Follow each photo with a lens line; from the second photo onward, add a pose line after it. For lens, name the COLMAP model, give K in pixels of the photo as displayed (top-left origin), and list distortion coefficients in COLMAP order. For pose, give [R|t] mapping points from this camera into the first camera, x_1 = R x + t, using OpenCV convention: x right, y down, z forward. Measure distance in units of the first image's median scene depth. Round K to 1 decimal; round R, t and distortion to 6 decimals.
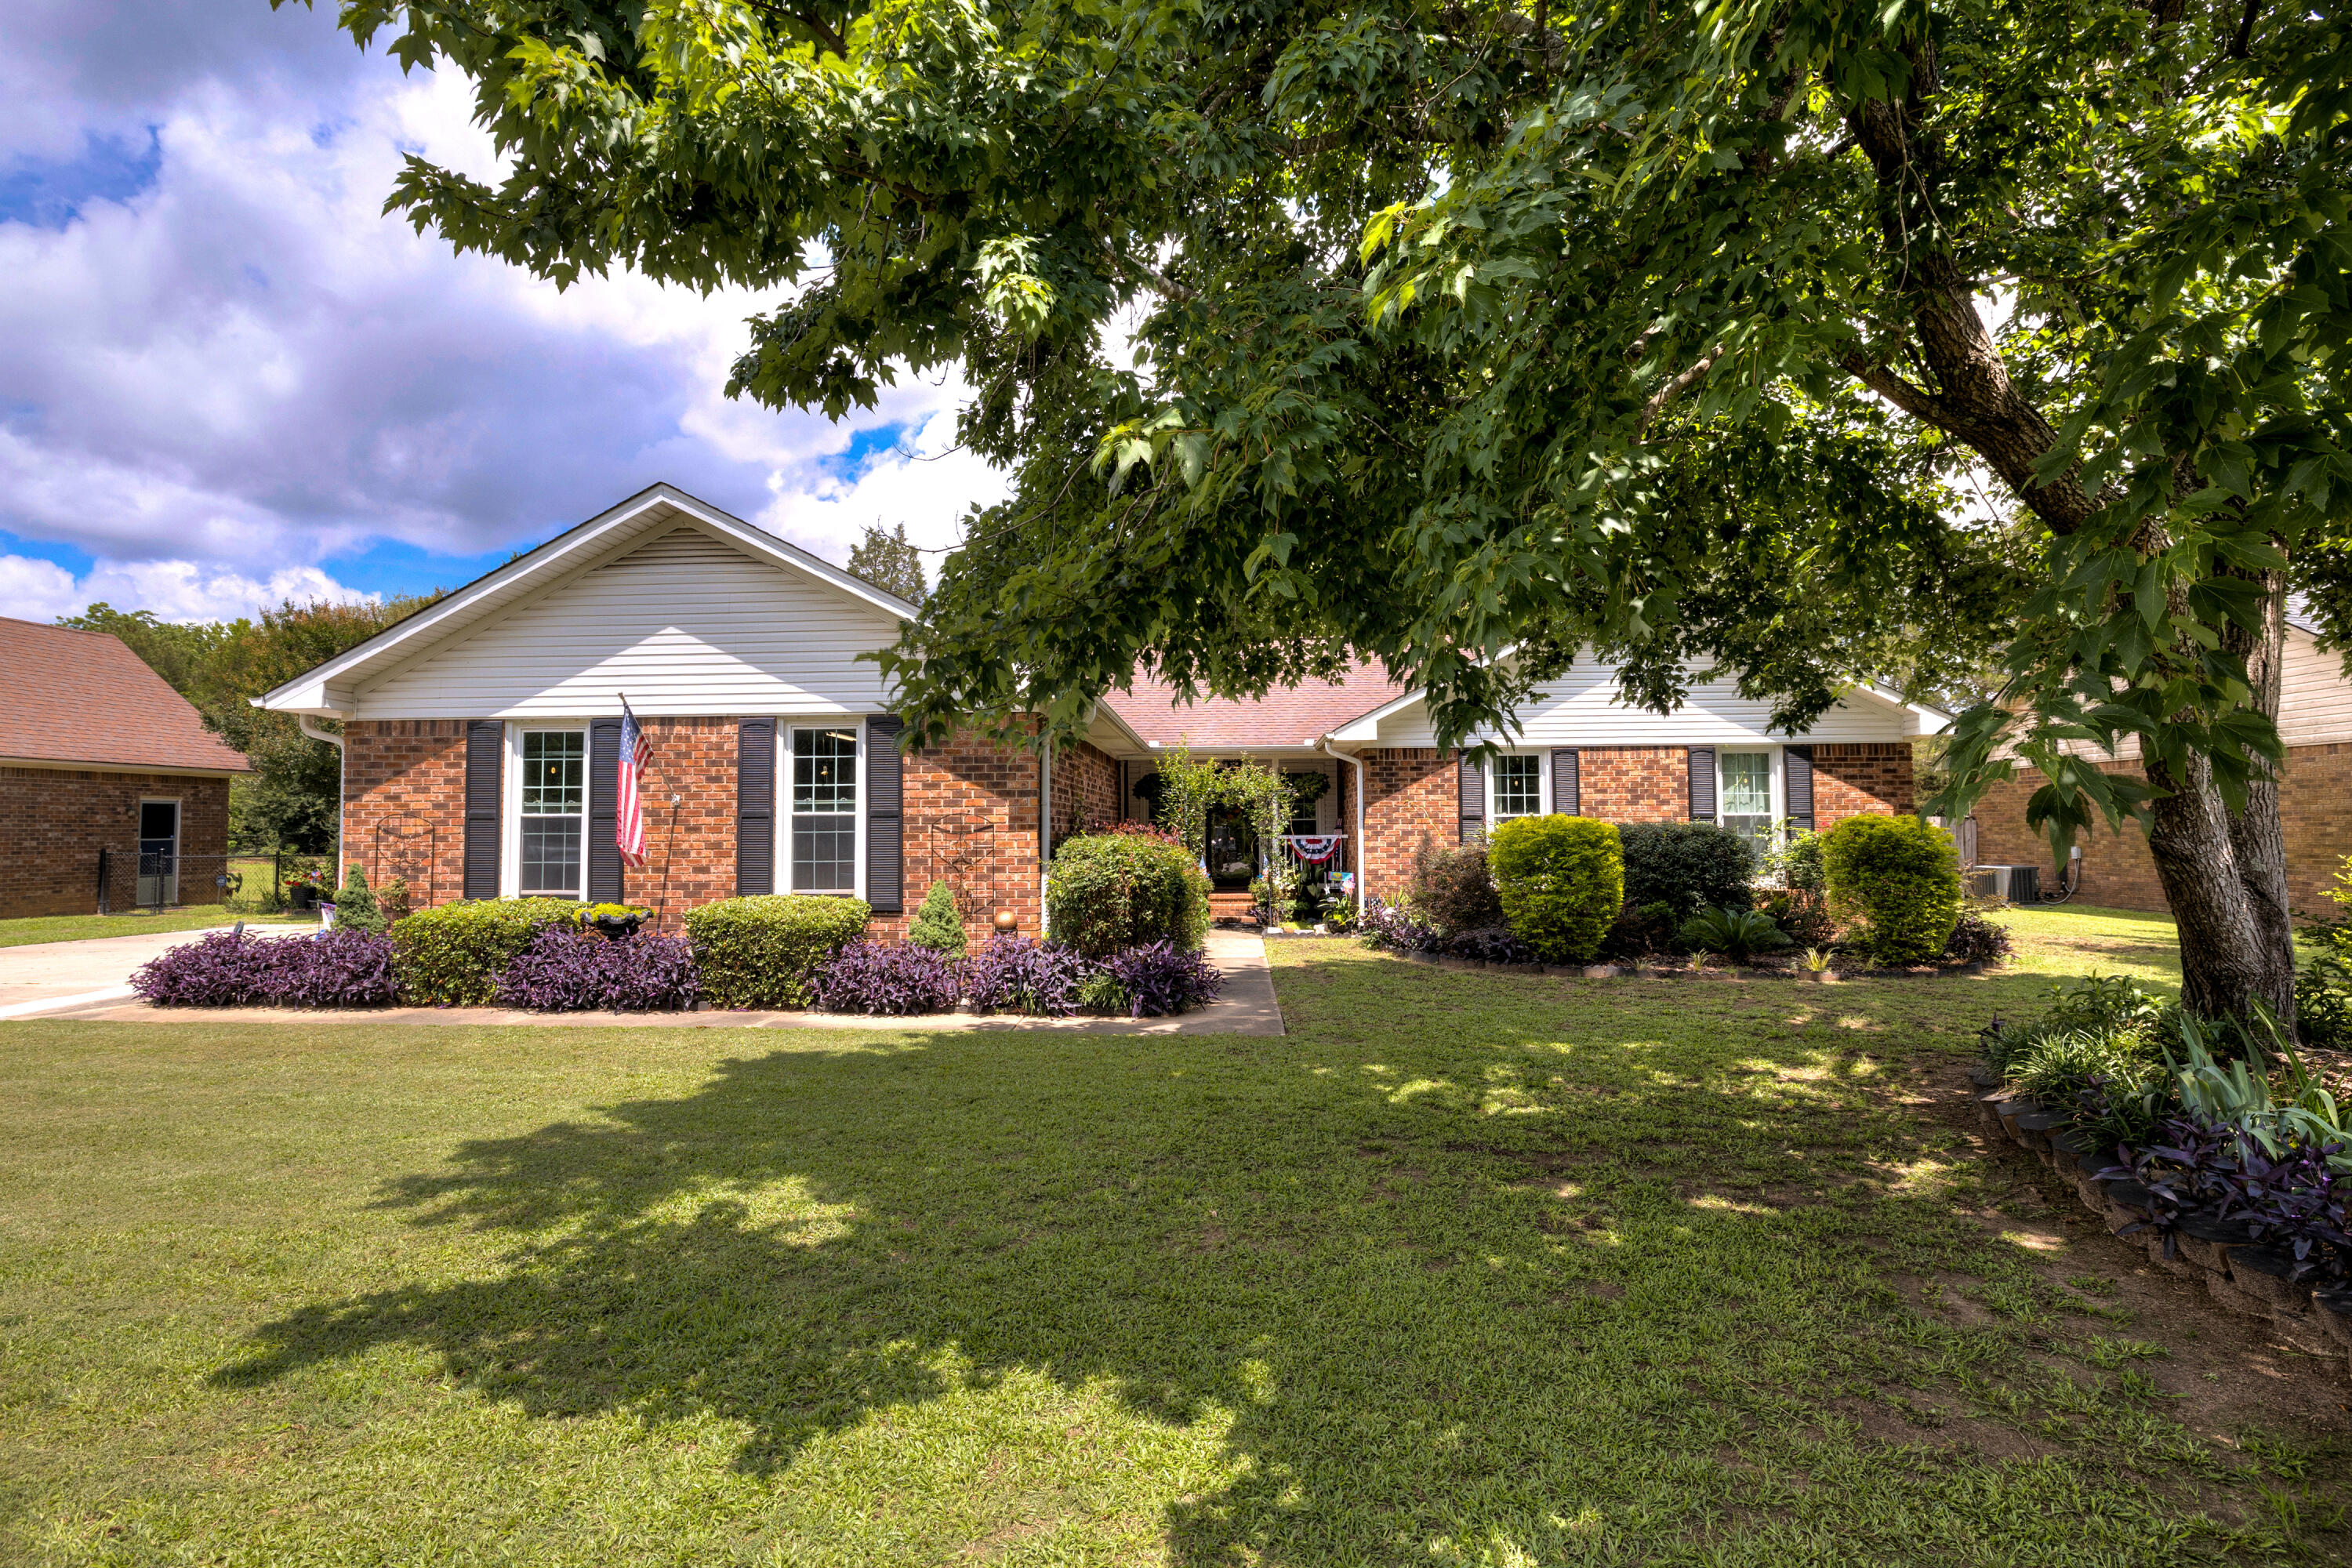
lens RADIAL K [[1170.5, 0, 1153.4], [0, 1170.5, 780.2], [0, 0, 1]] dist [0.002556, 0.001952]
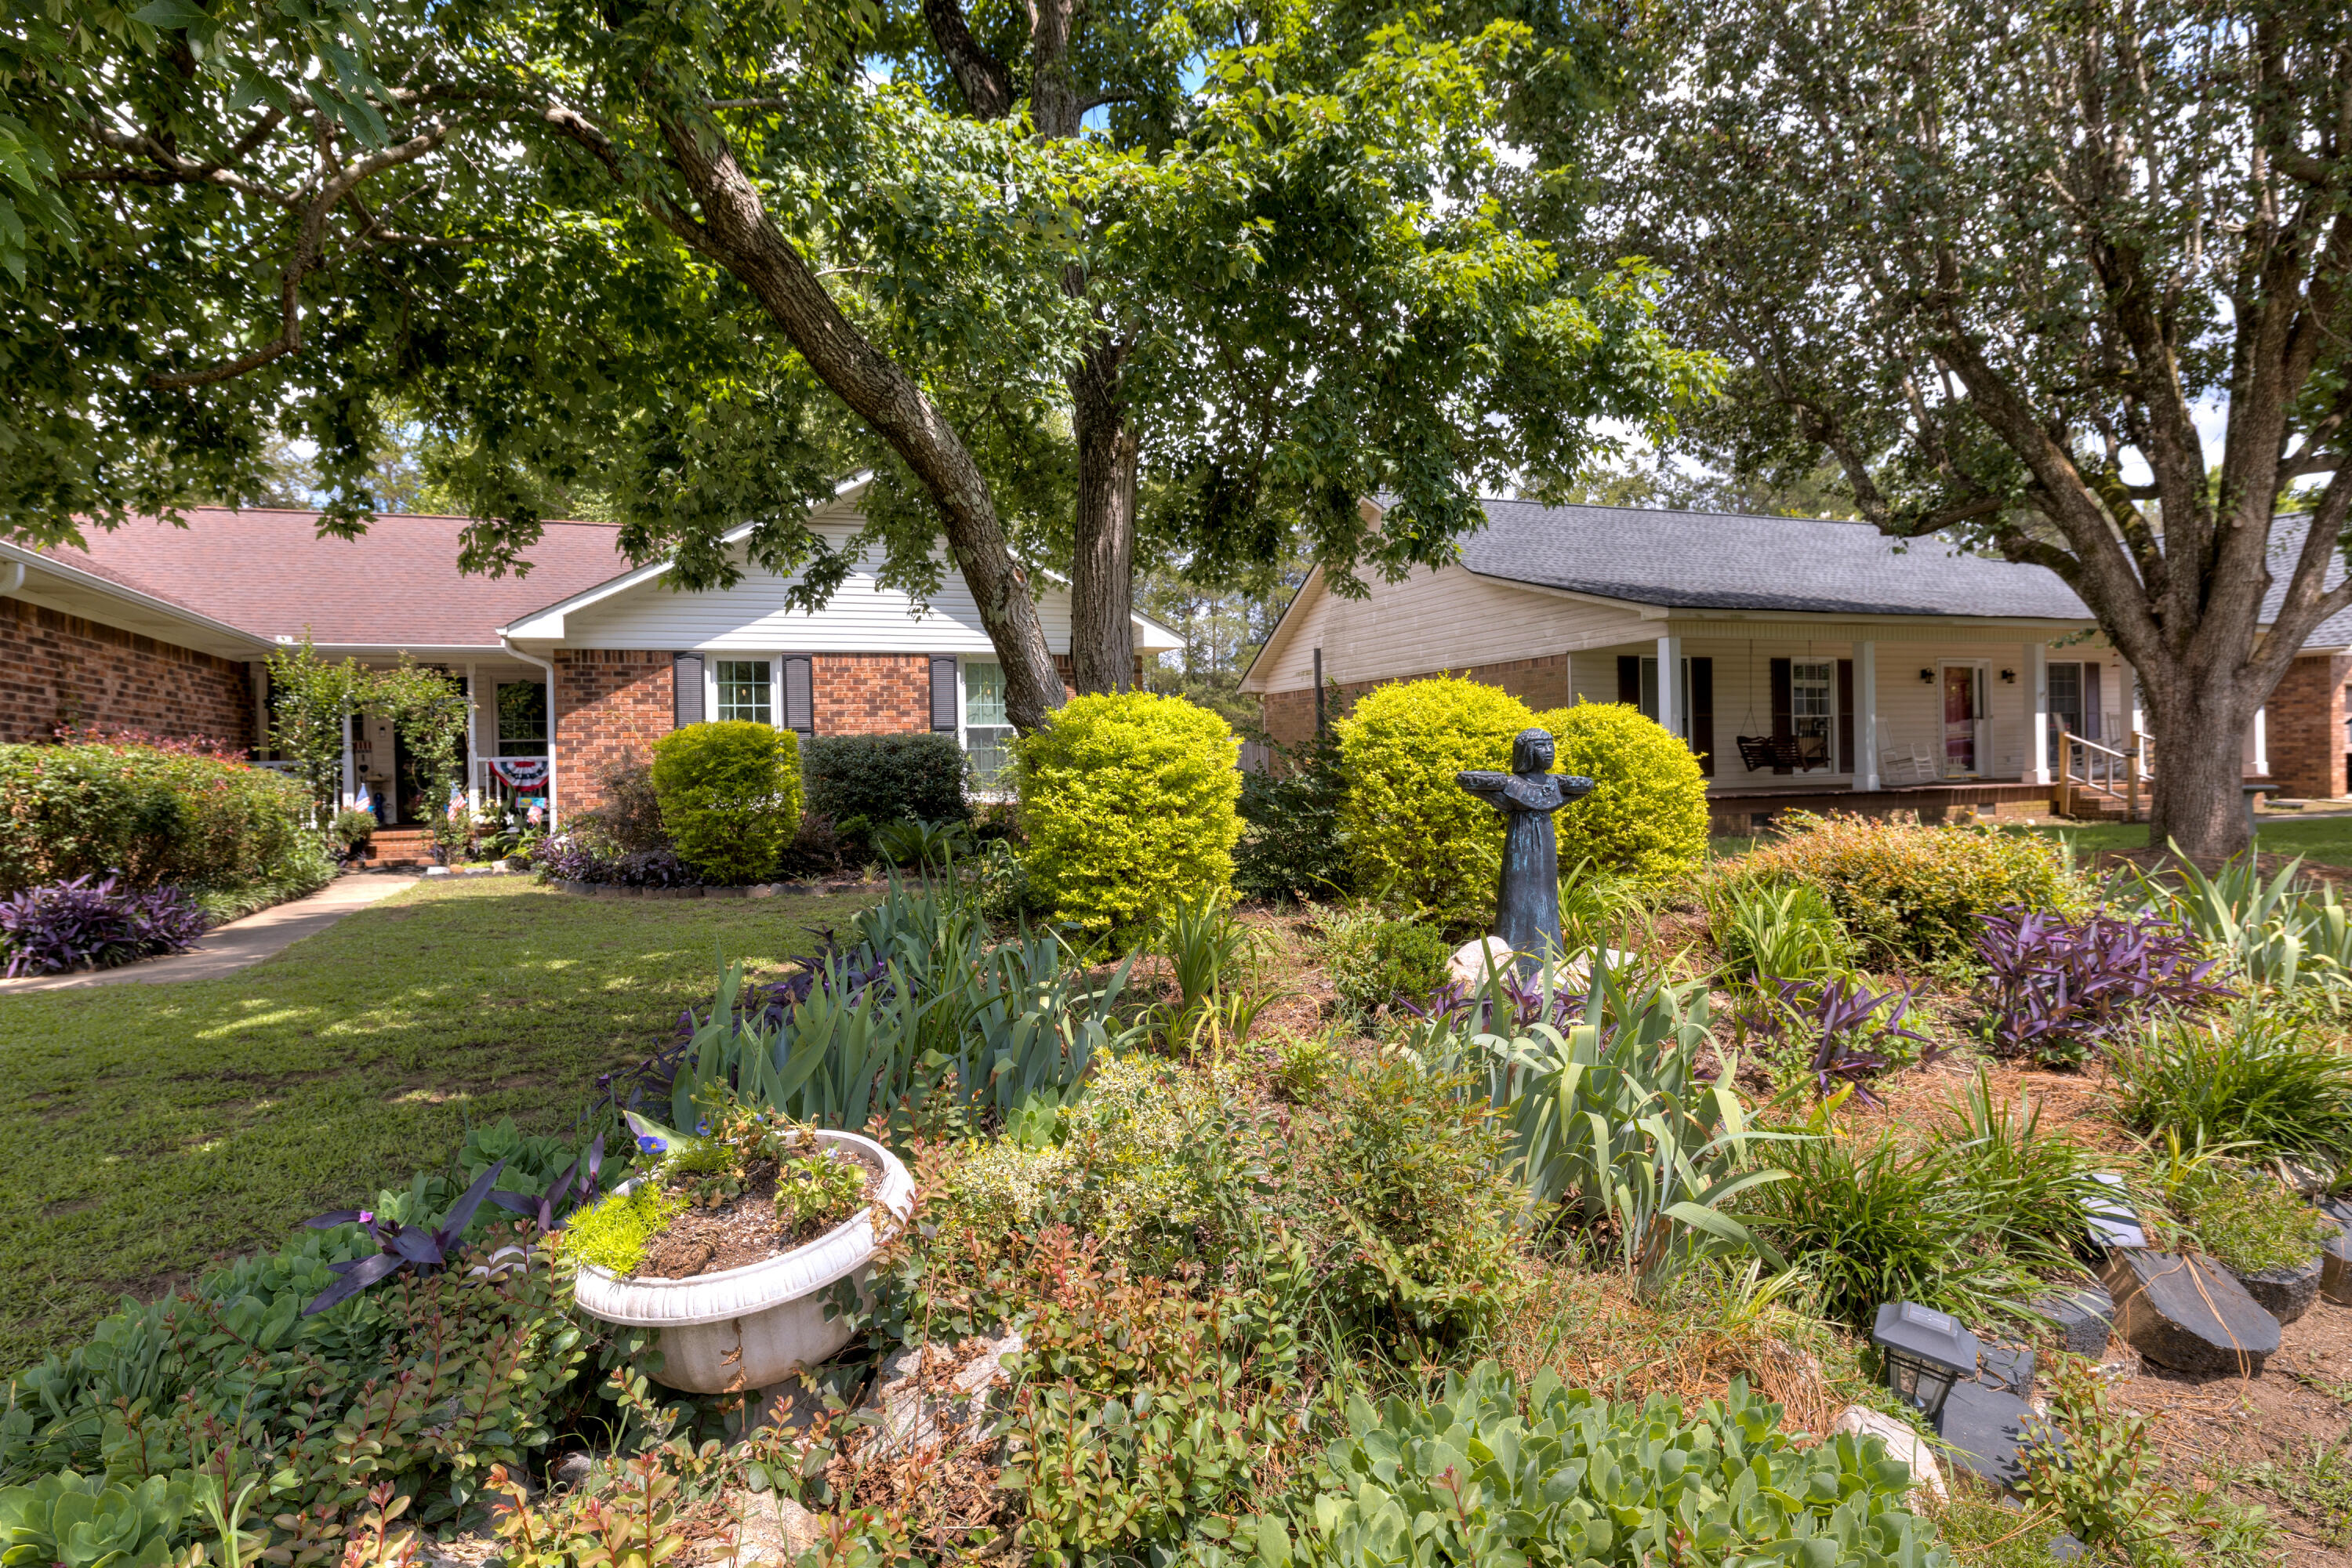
lens RADIAL K [[1319.1, 0, 1167.1], [0, 1319.1, 772.4], [0, 0, 1]] dist [-0.000098, -0.003998]
pose [[0.901250, -0.016997, 0.432966, 0.233929], [-0.001566, 0.999096, 0.042482, 0.028976], [-0.433297, -0.038965, 0.900408, -0.056909]]
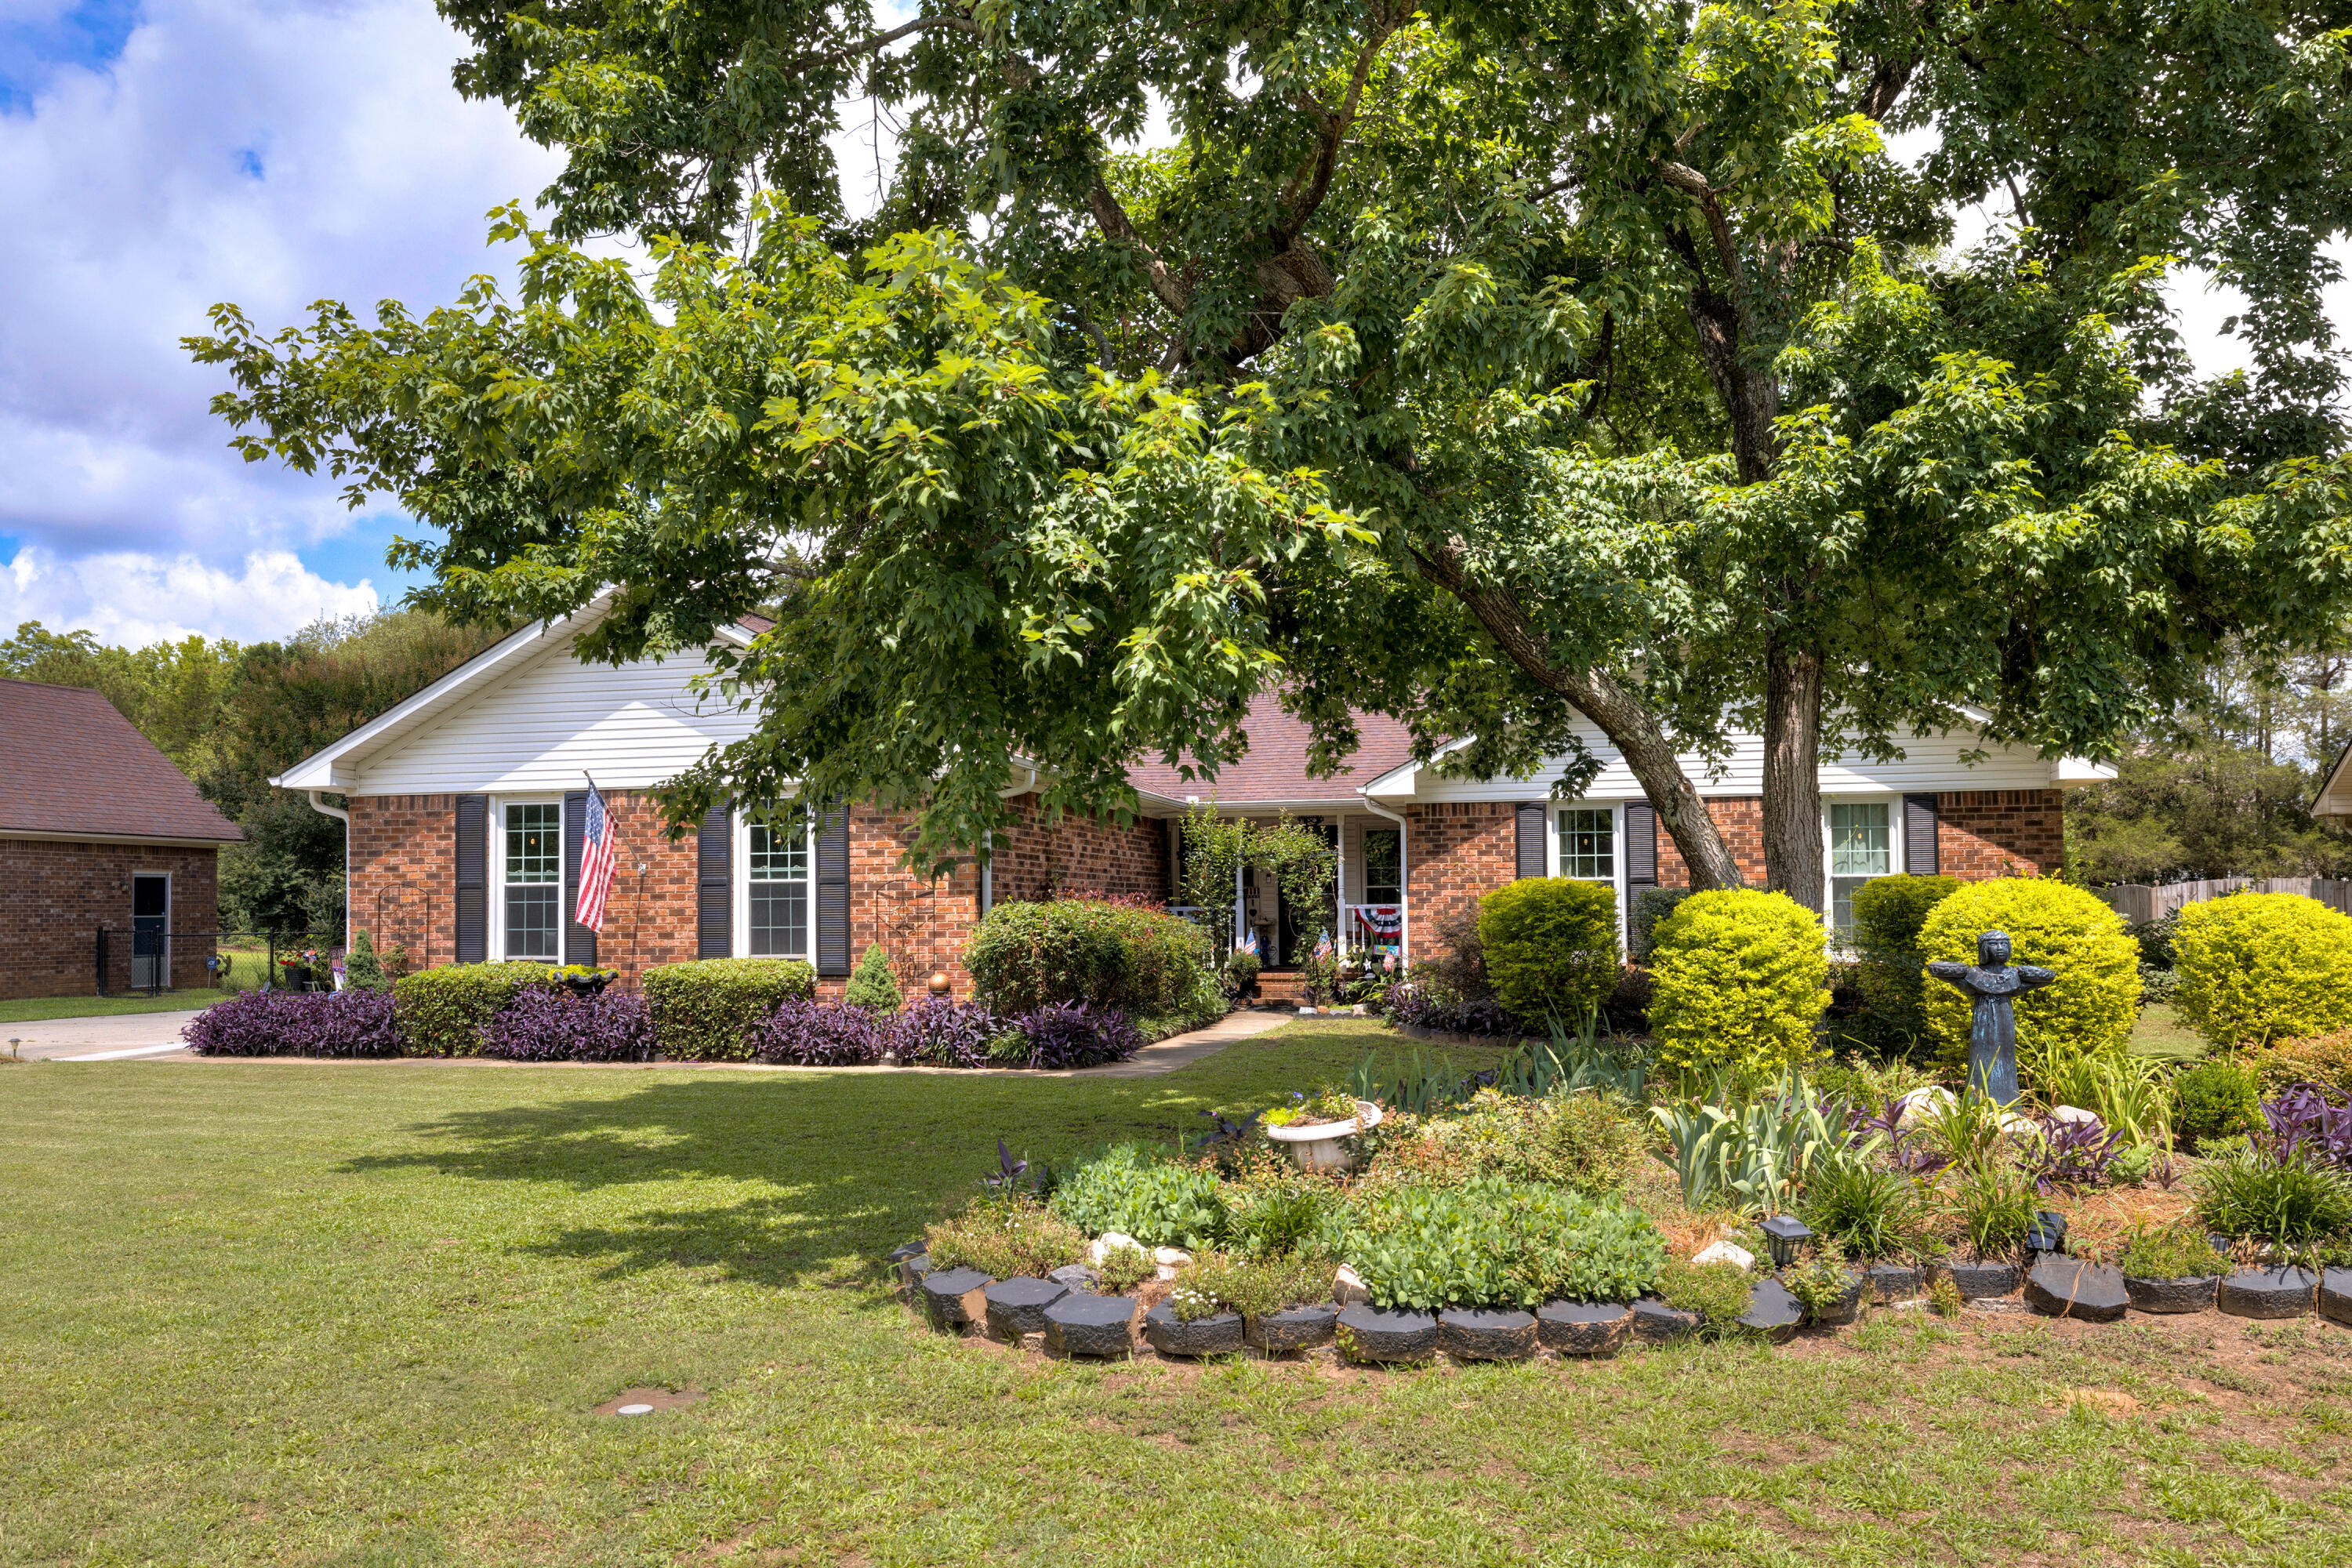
lens RADIAL K [[1764.8, 0, 1160.7], [0, 1764.8, 870.7], [0, 0, 1]] dist [0.009282, 0.000281]
pose [[0.987373, -0.007525, -0.158235, 0.292252], [0.010786, 0.999747, 0.019759, -0.007276], [0.158046, -0.021216, 0.987204, -0.471128]]
